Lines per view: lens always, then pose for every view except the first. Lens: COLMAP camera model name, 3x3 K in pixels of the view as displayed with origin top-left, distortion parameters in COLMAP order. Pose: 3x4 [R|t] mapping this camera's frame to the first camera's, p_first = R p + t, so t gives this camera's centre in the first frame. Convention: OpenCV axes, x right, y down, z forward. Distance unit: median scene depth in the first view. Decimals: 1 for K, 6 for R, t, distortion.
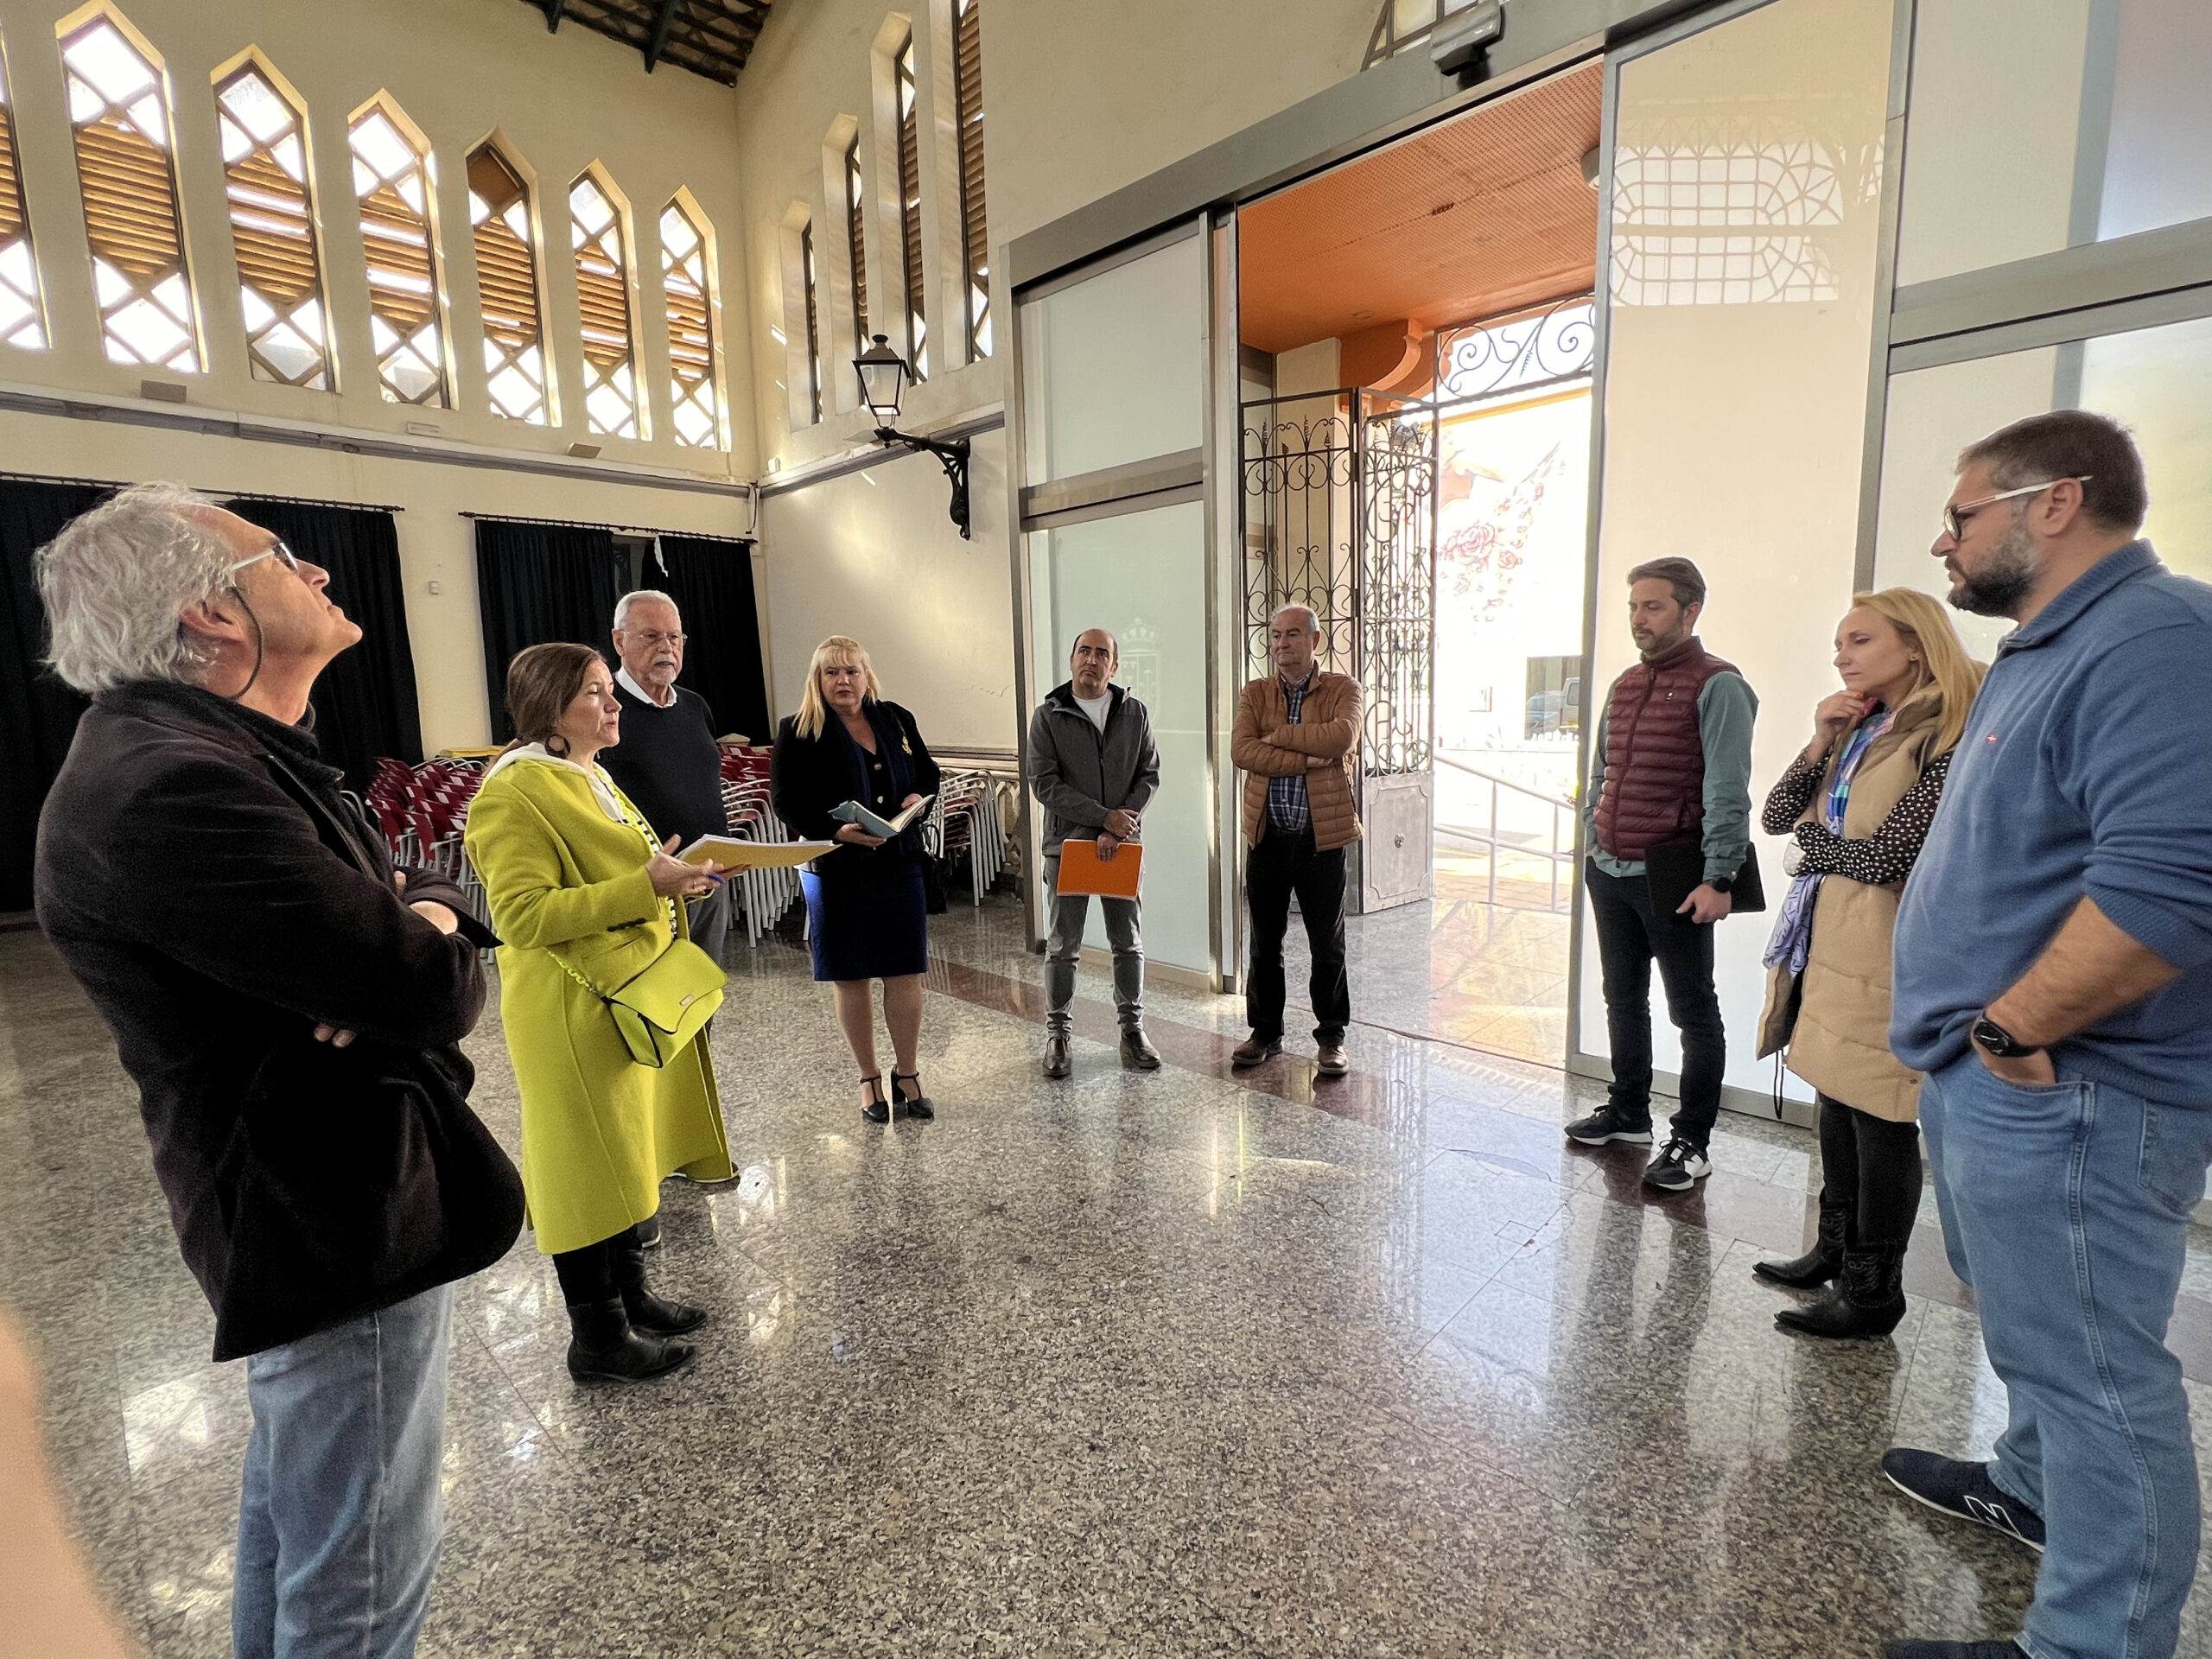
lens RADIAL K [[1009.9, 0, 1106.0], [0, 1009.9, 829.5], [0, 0, 1]] dist [0.007402, -0.000221]
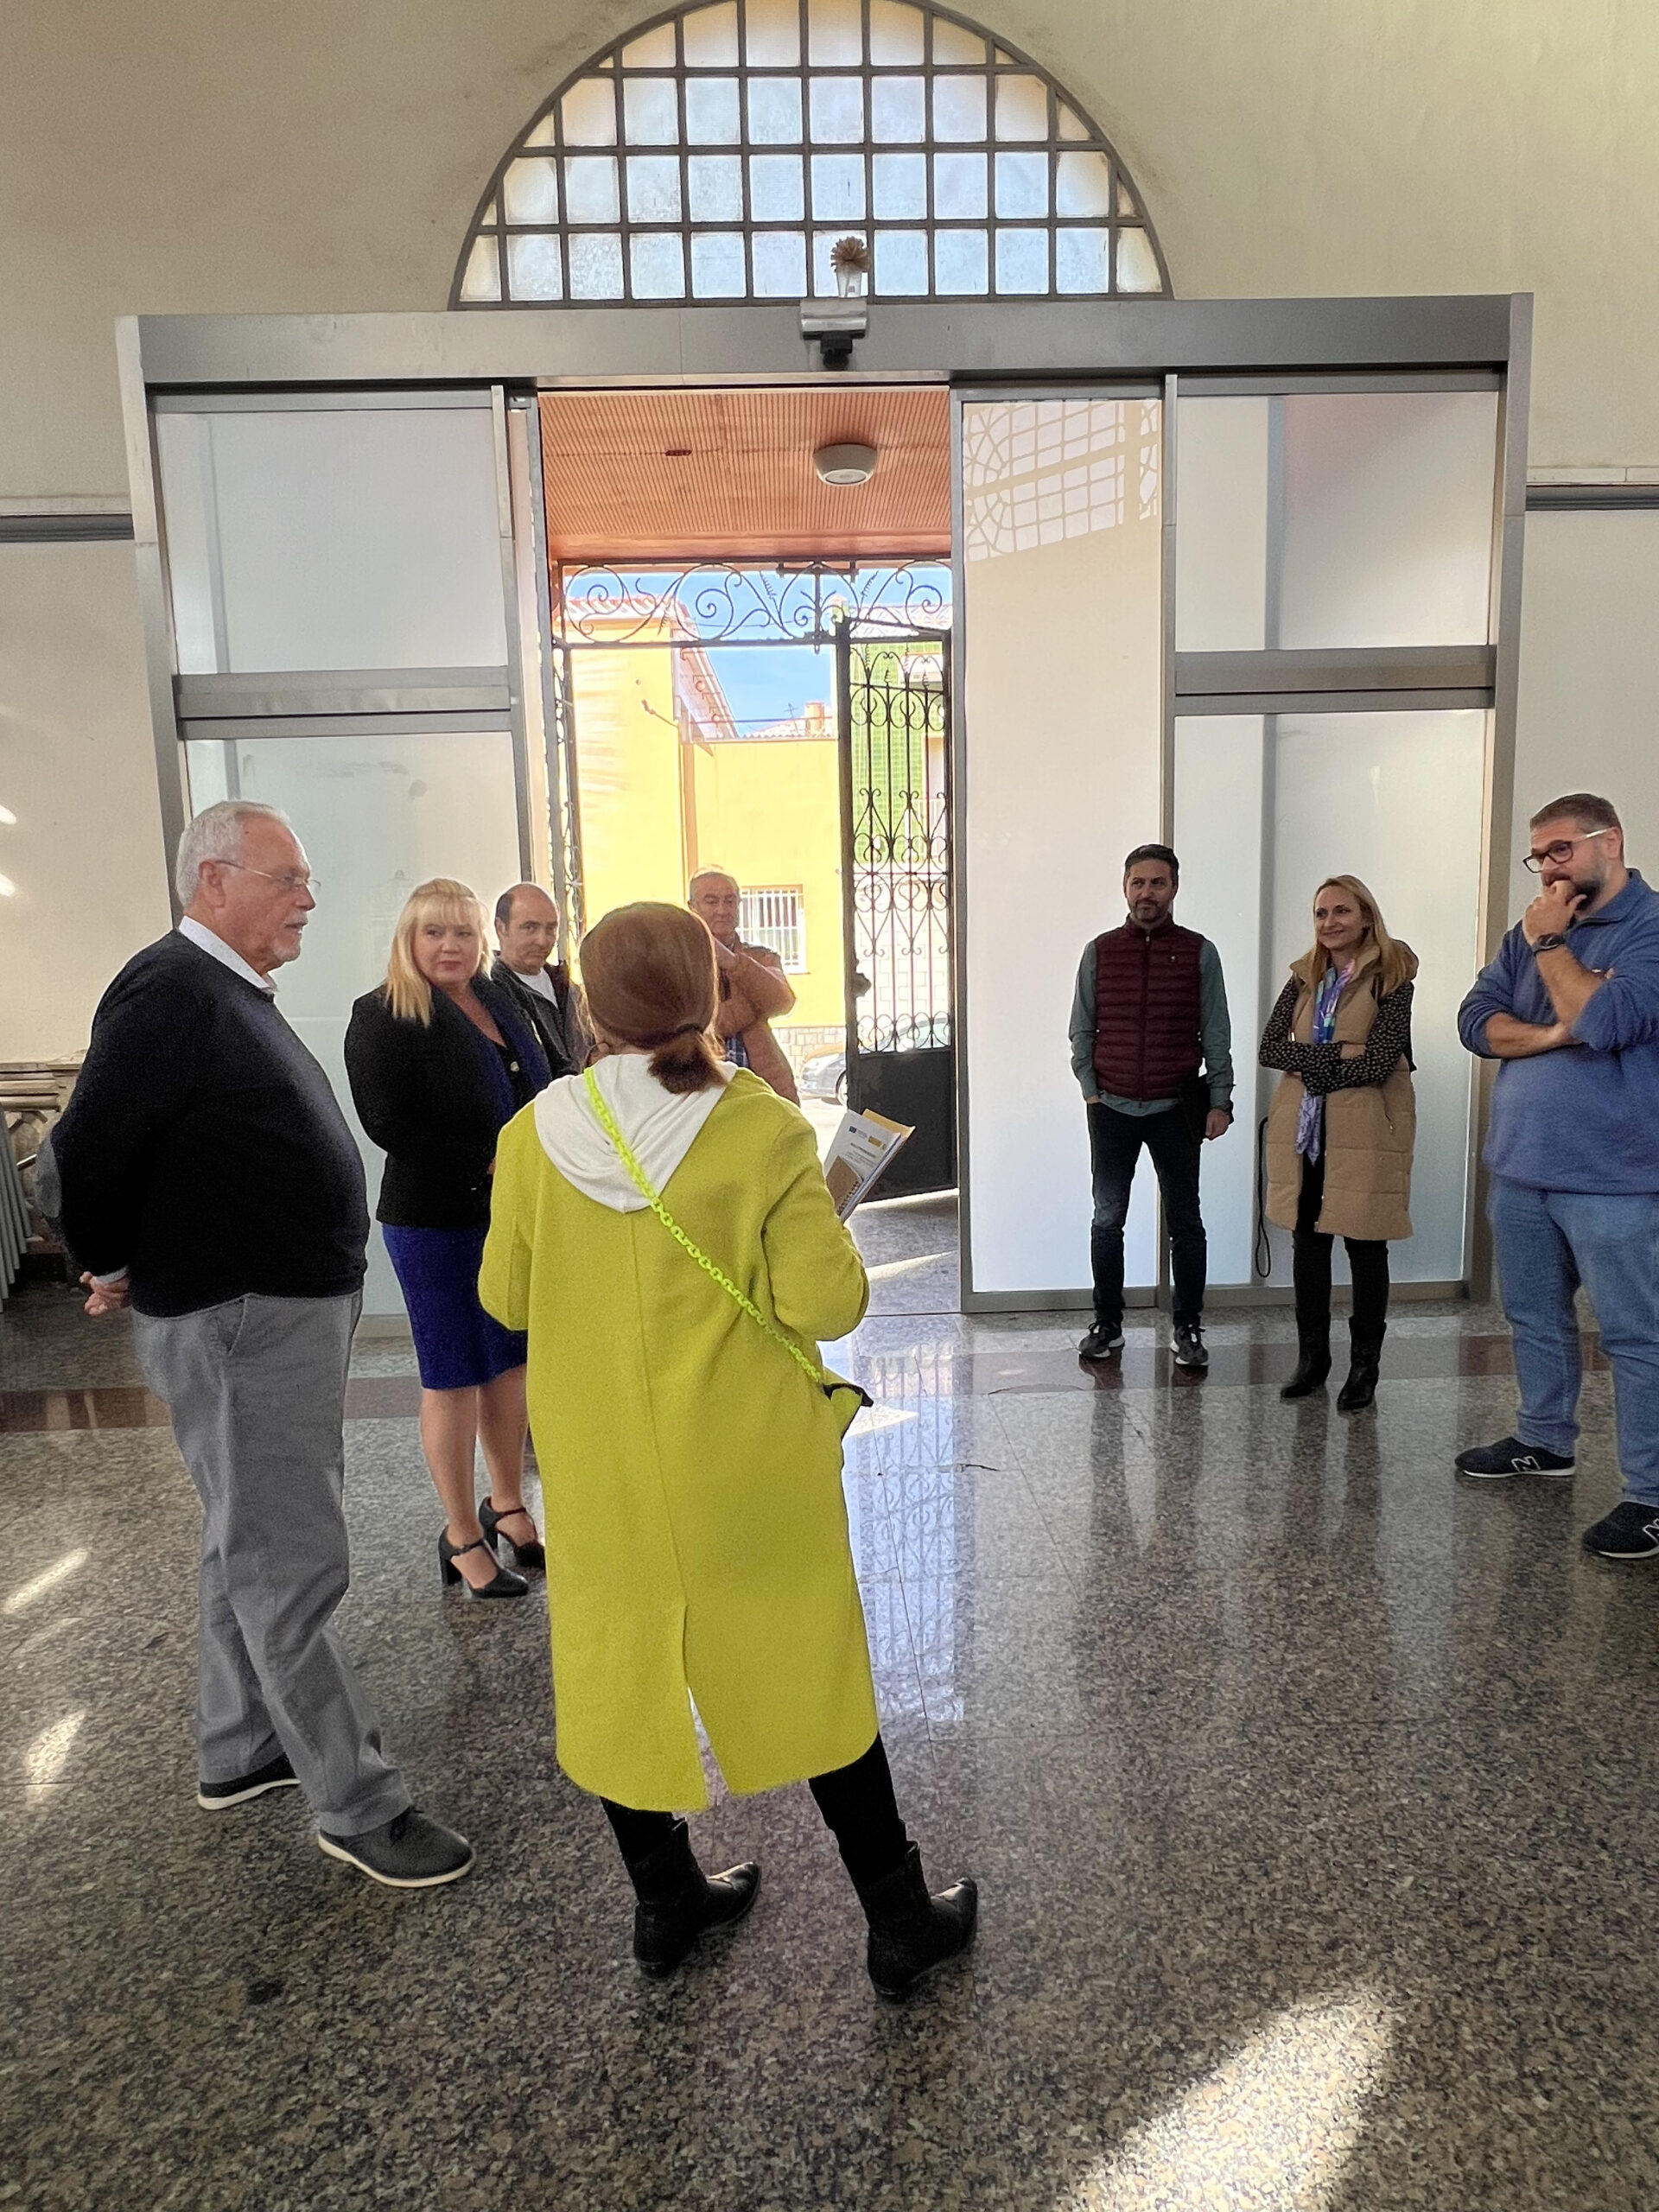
lens RADIAL K [[1254.9, 0, 829.5], [0, 1254.9, 1106.0], [0, 0, 1]] dist [0.003817, 0.001140]
pose [[0.715206, -0.084610, 0.693773, -0.633768], [0.107154, 0.994184, 0.010783, -0.010991], [-0.690651, 0.066628, 0.720113, 0.155662]]
